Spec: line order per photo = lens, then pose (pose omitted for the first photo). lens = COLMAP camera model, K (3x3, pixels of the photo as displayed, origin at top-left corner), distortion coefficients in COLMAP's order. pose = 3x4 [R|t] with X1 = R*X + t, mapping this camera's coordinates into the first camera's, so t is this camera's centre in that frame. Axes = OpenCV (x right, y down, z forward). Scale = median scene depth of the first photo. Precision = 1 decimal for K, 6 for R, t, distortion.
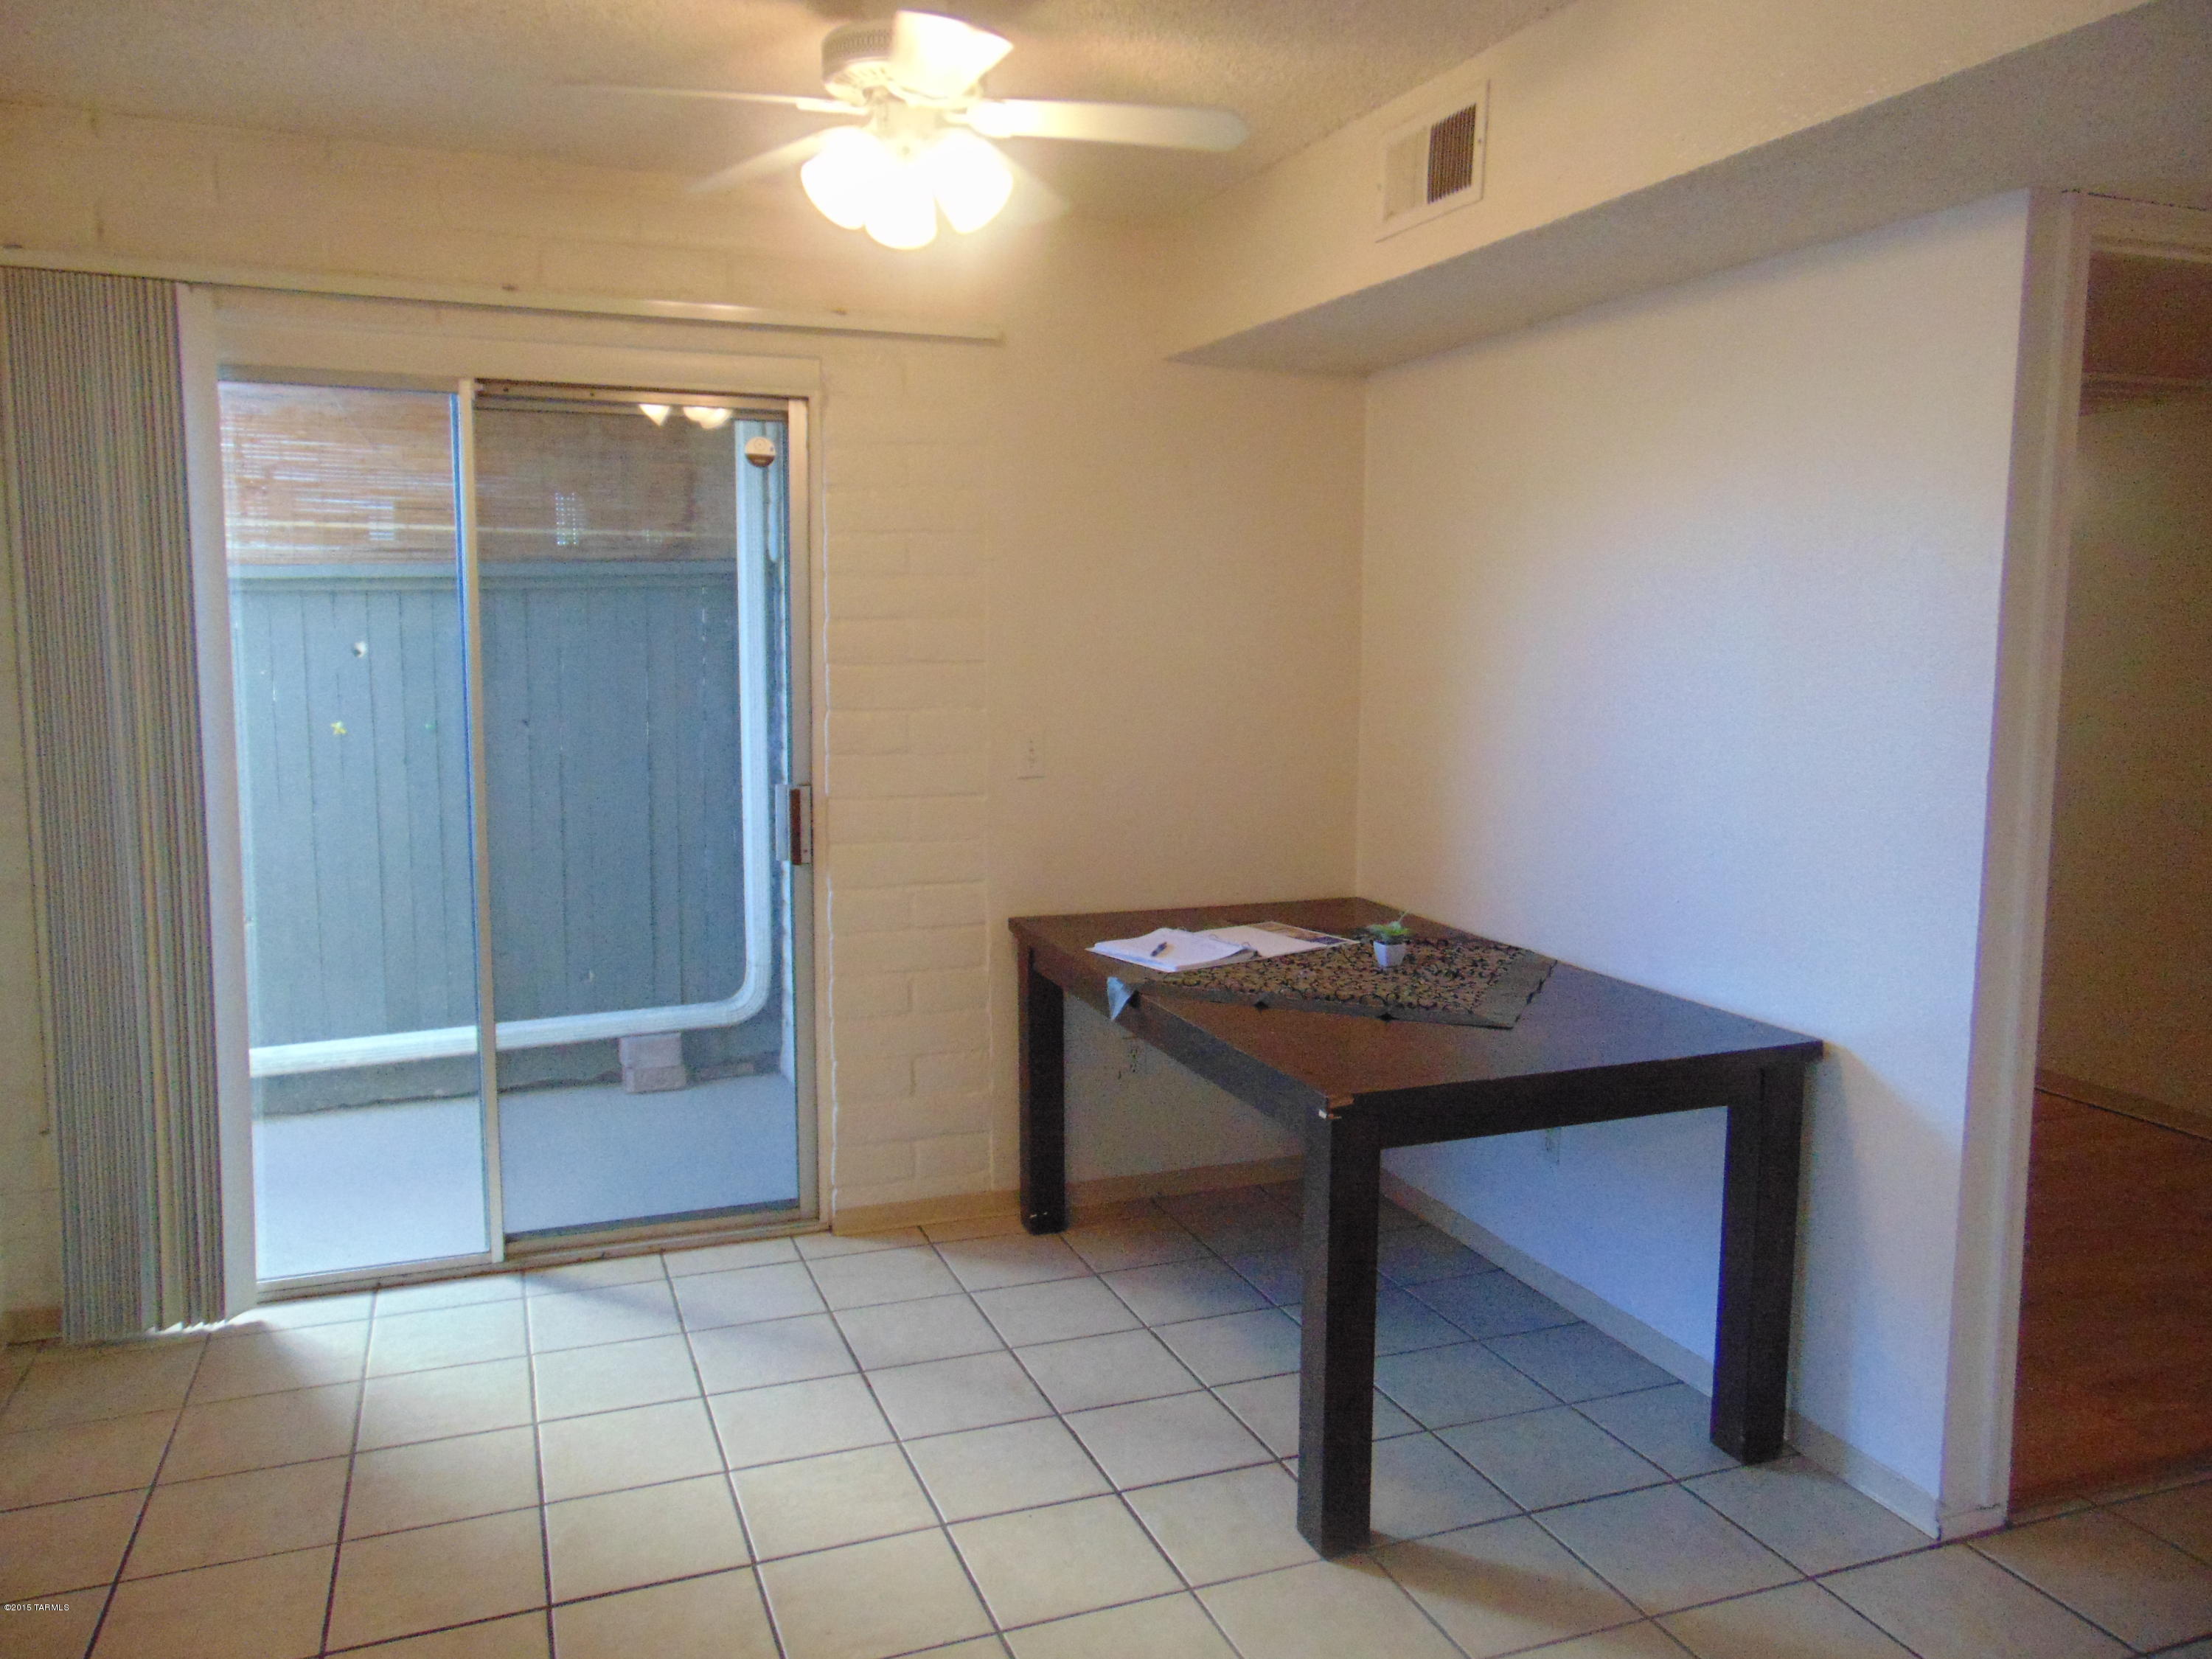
lens RADIAL K [[1650.9, 0, 1111.4], [0, 1650.9, 828.5], [0, 0, 1]] dist [-0.032113, 0.063308]
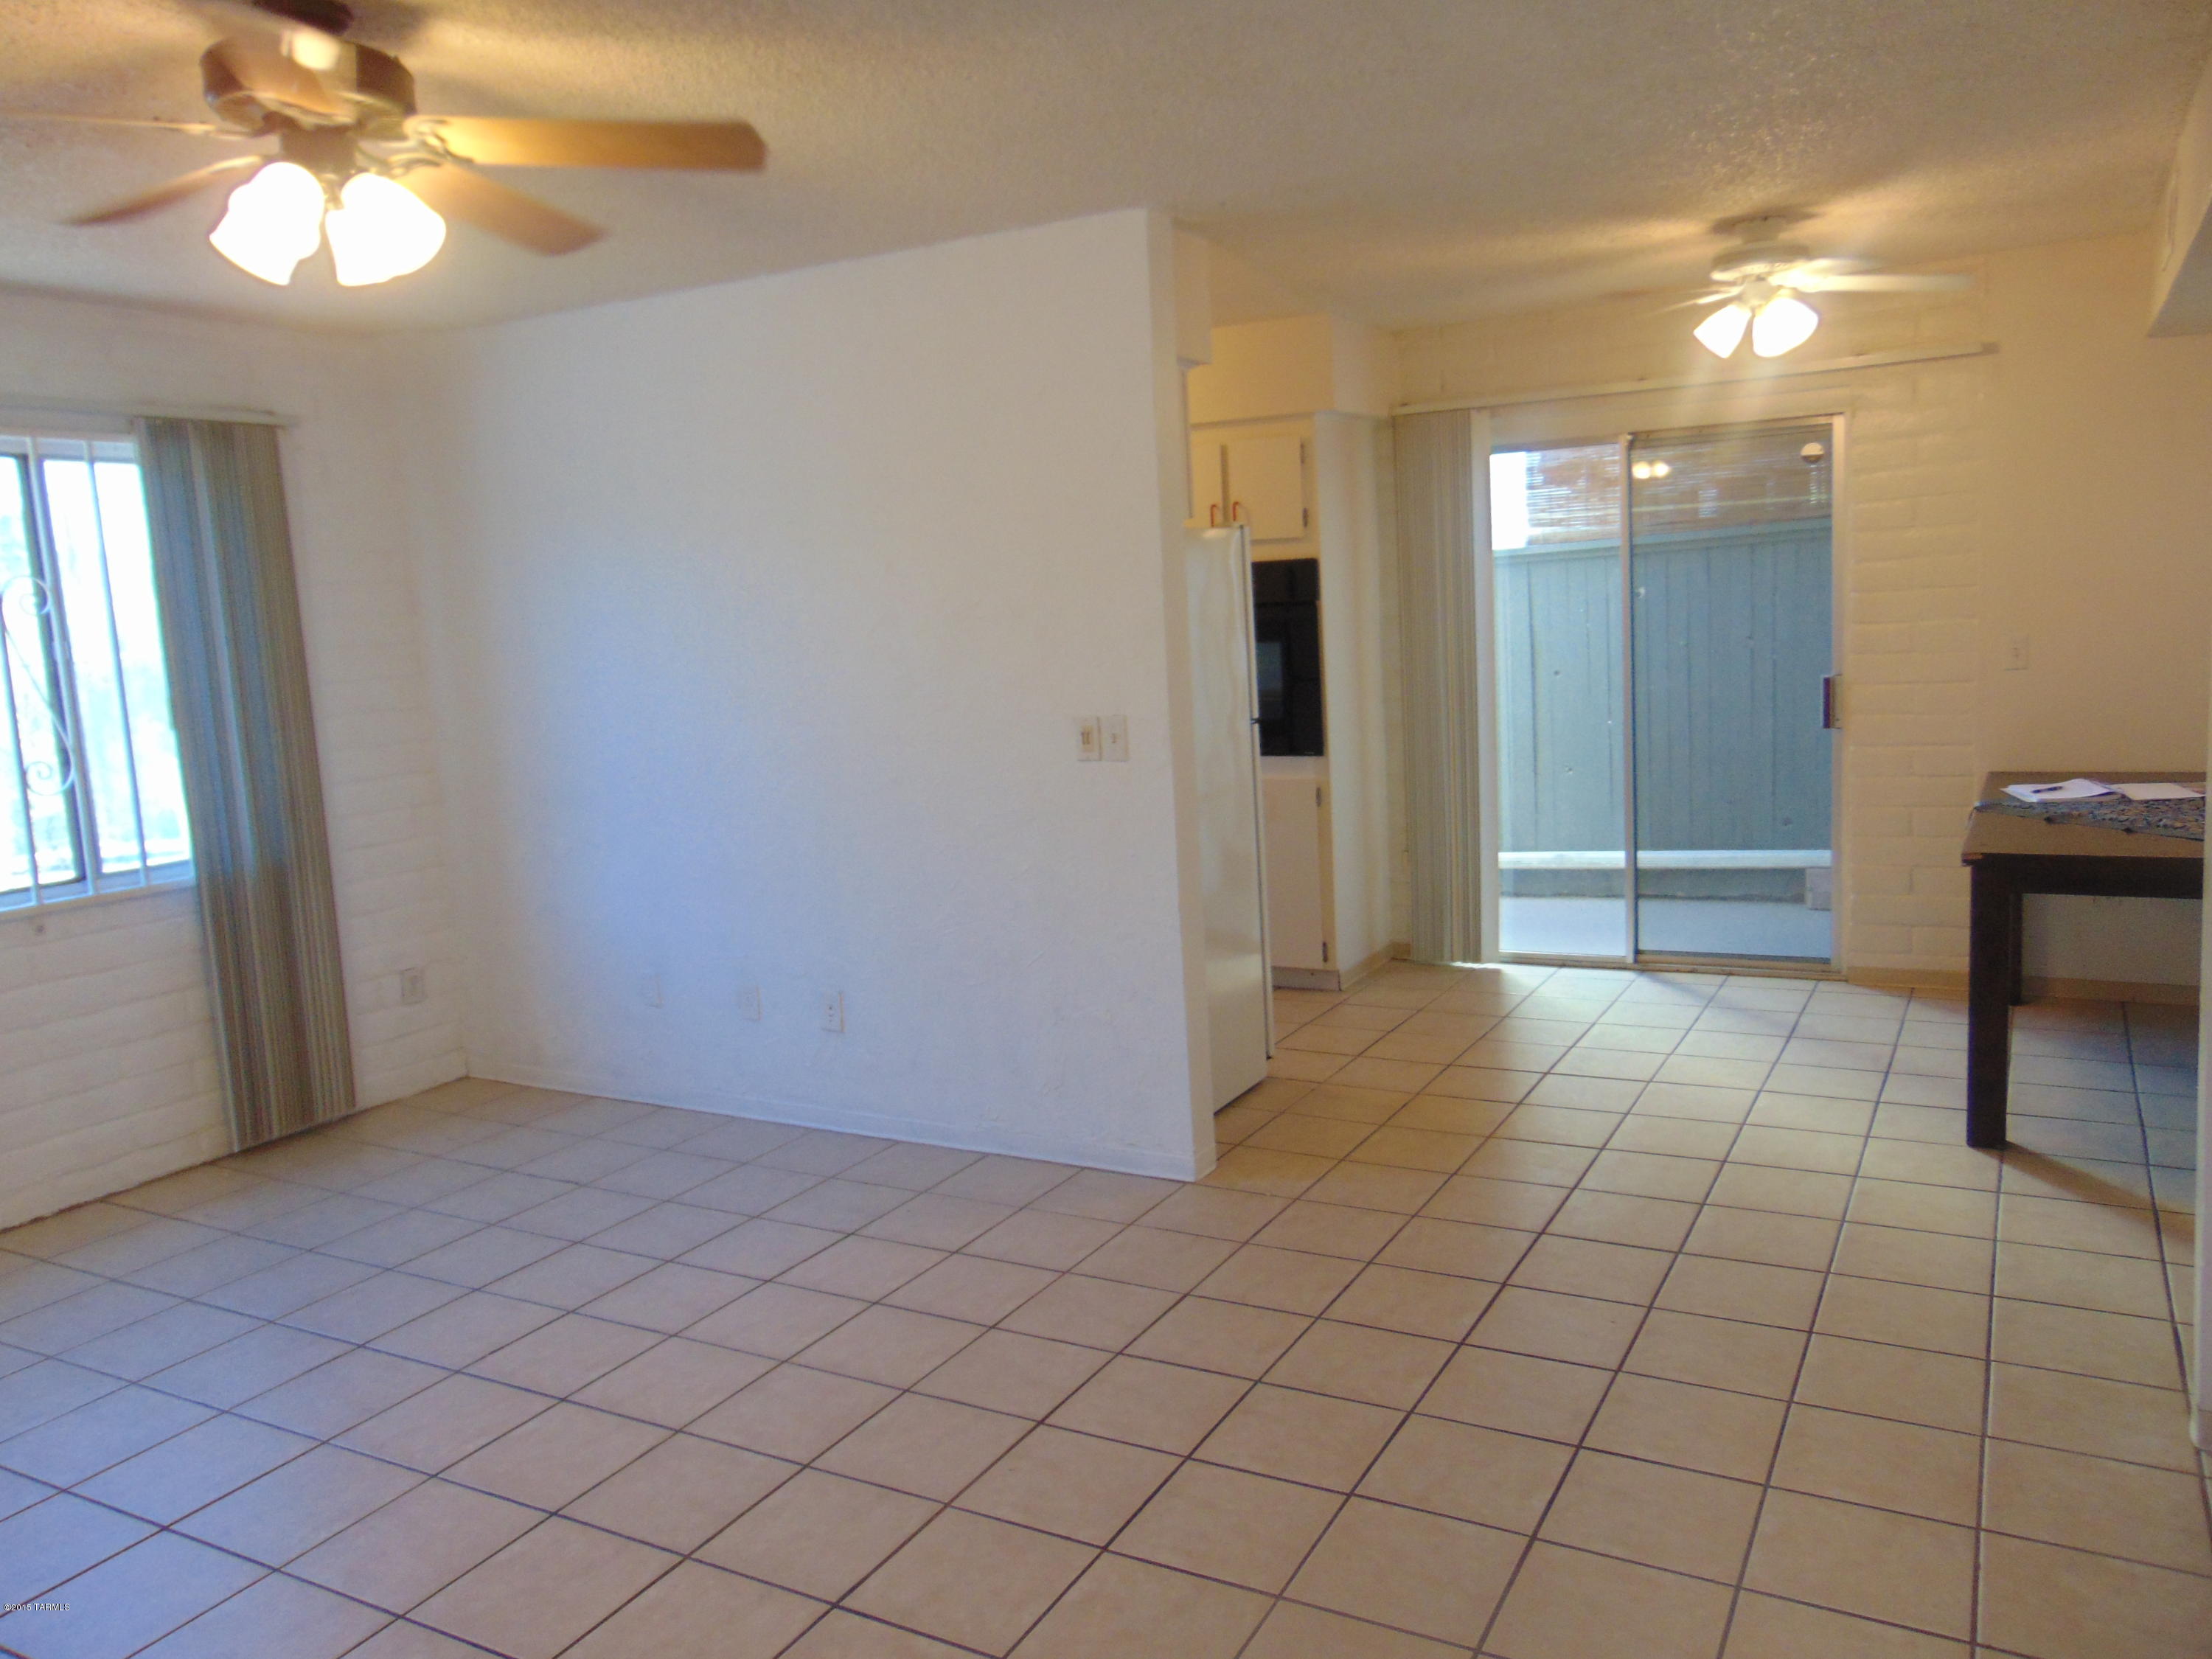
lens RADIAL K [[1650.9, 0, 1097.4], [0, 1650.9, 829.5], [0, 0, 1]] dist [-0.032113, 0.063308]
pose [[0.629137, 0.065075, -0.774566, 0.568485], [-0.030832, 0.997794, 0.058787, 0.047057], [0.776683, -0.013104, 0.629755, -0.464174]]
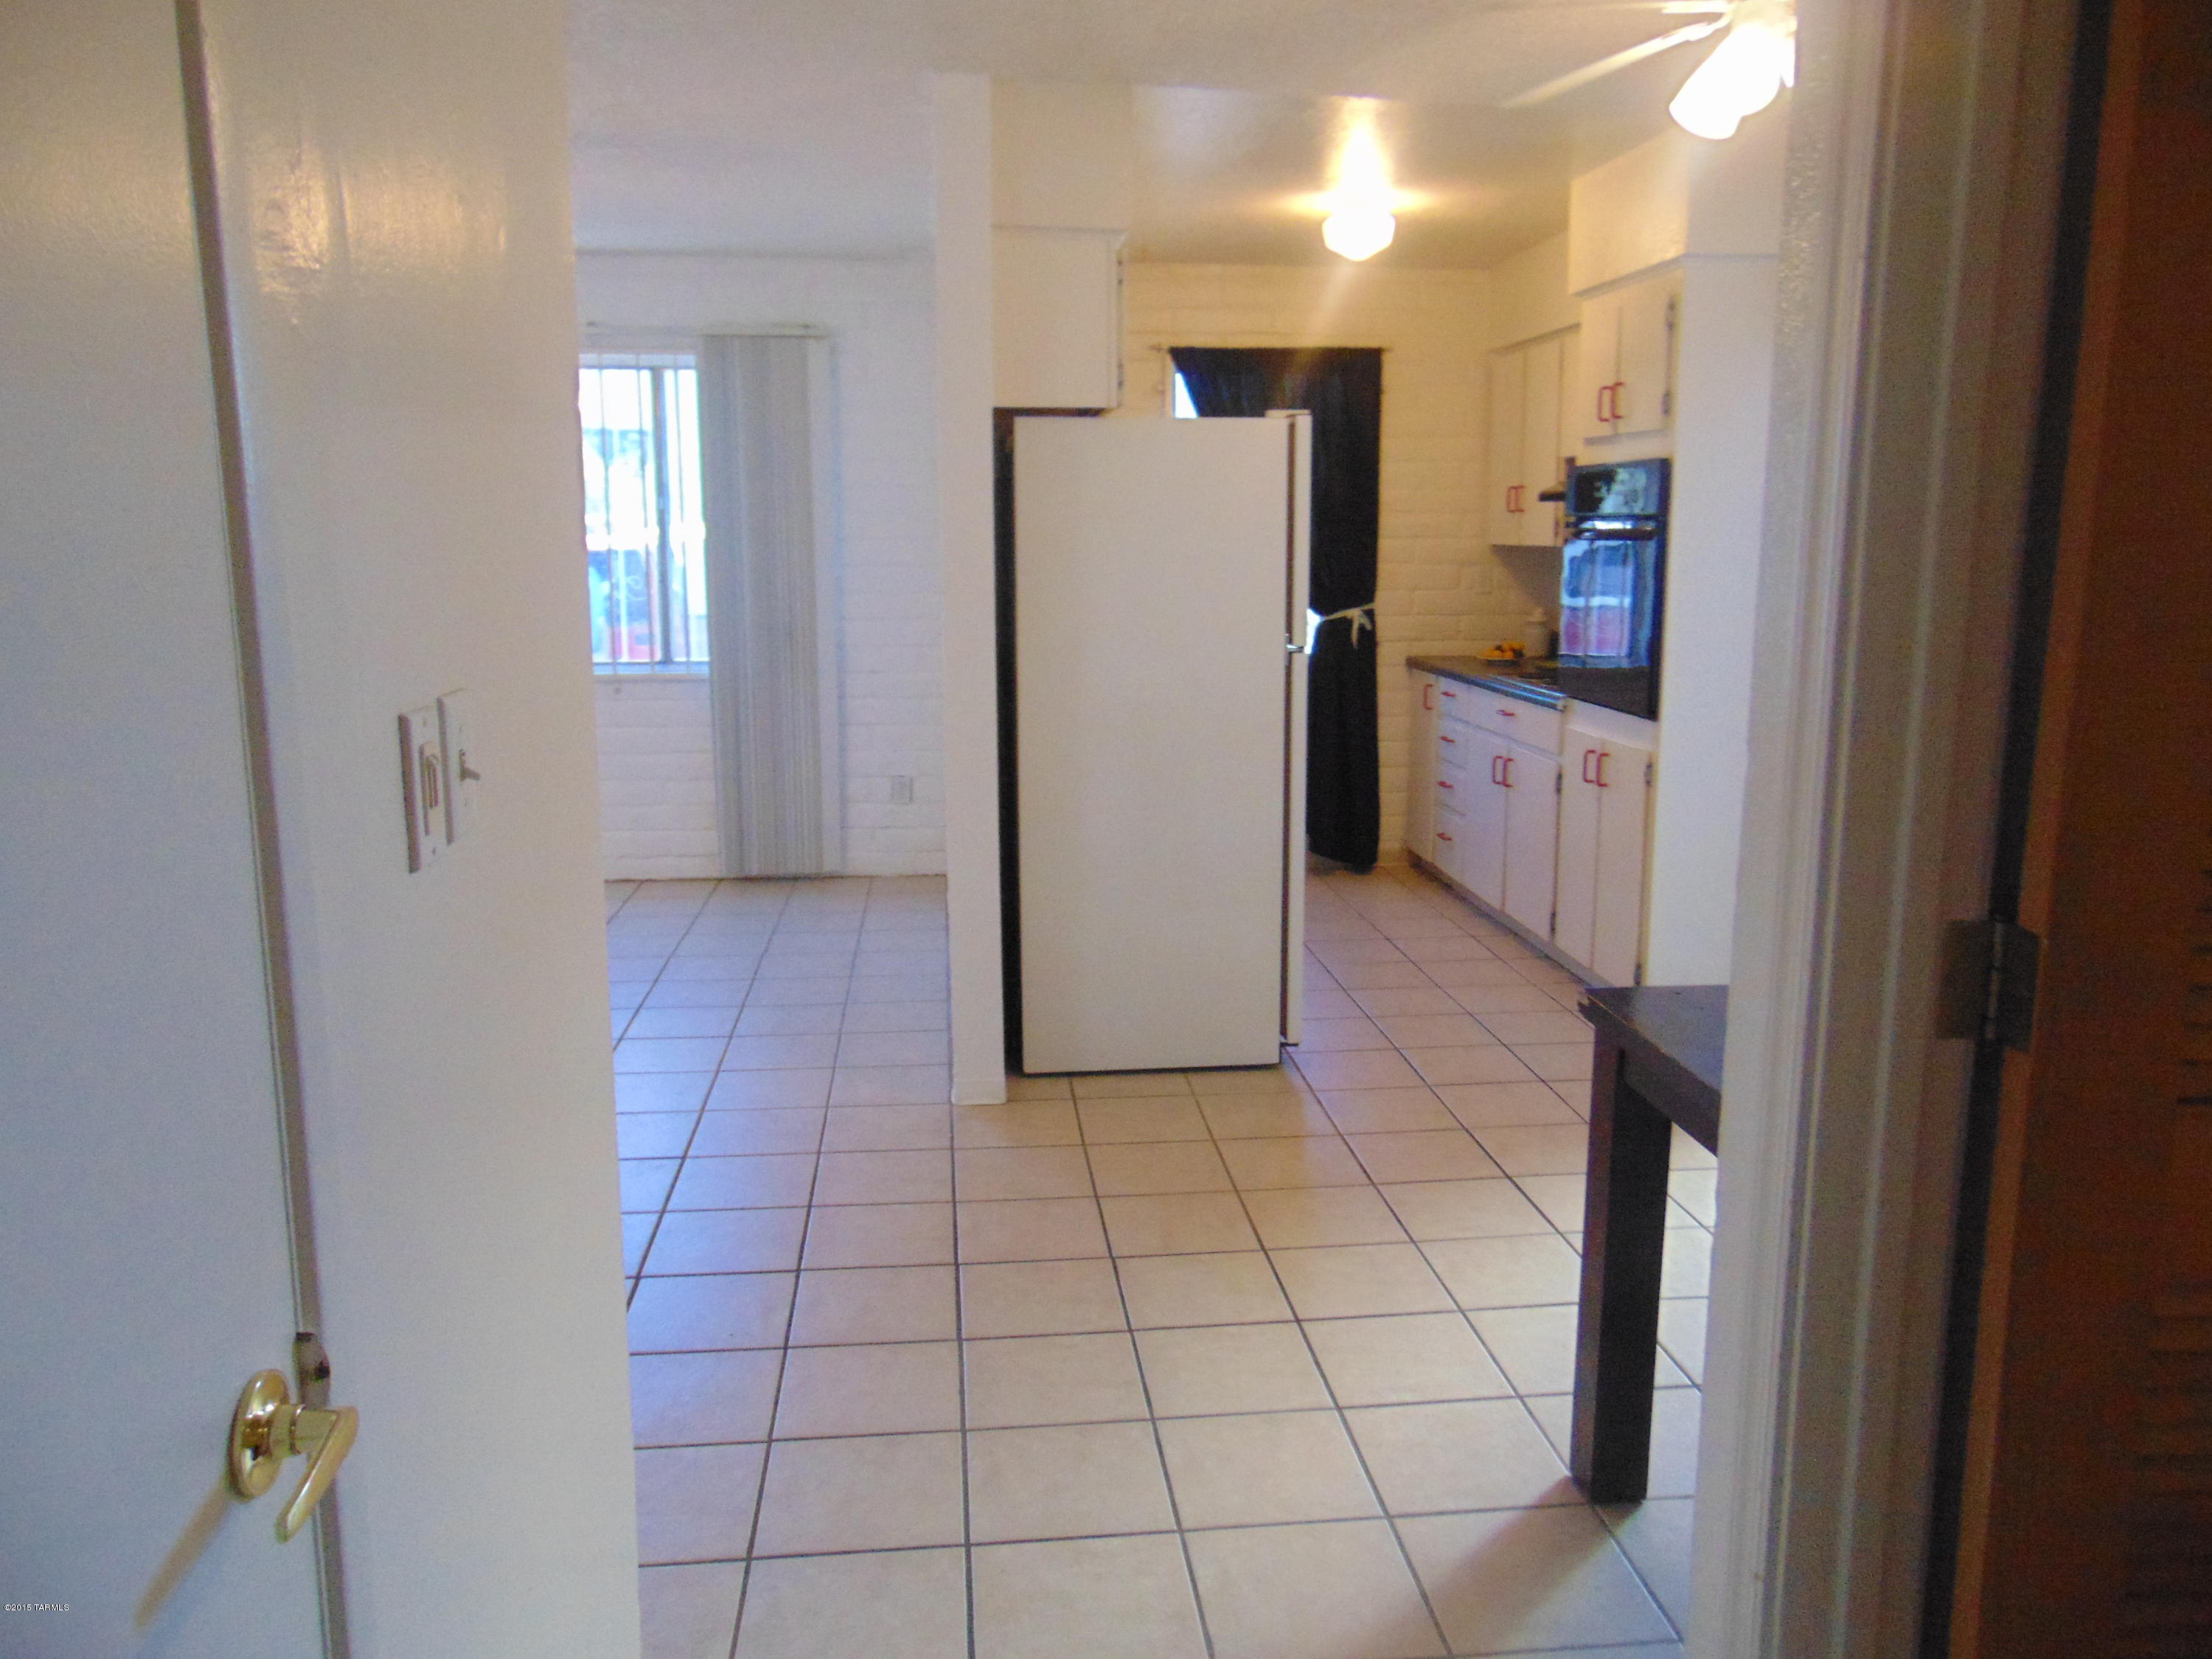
lens RADIAL K [[1650.9, 0, 1097.2], [0, 1650.9, 816.8], [0, 0, 1]] dist [-0.032113, 0.063308]
pose [[-0.270506, 0.157887, -0.949683, 0.732459], [-0.113148, 0.974409, 0.194227, -0.057017], [0.956046, 0.159994, -0.245719, 0.633404]]
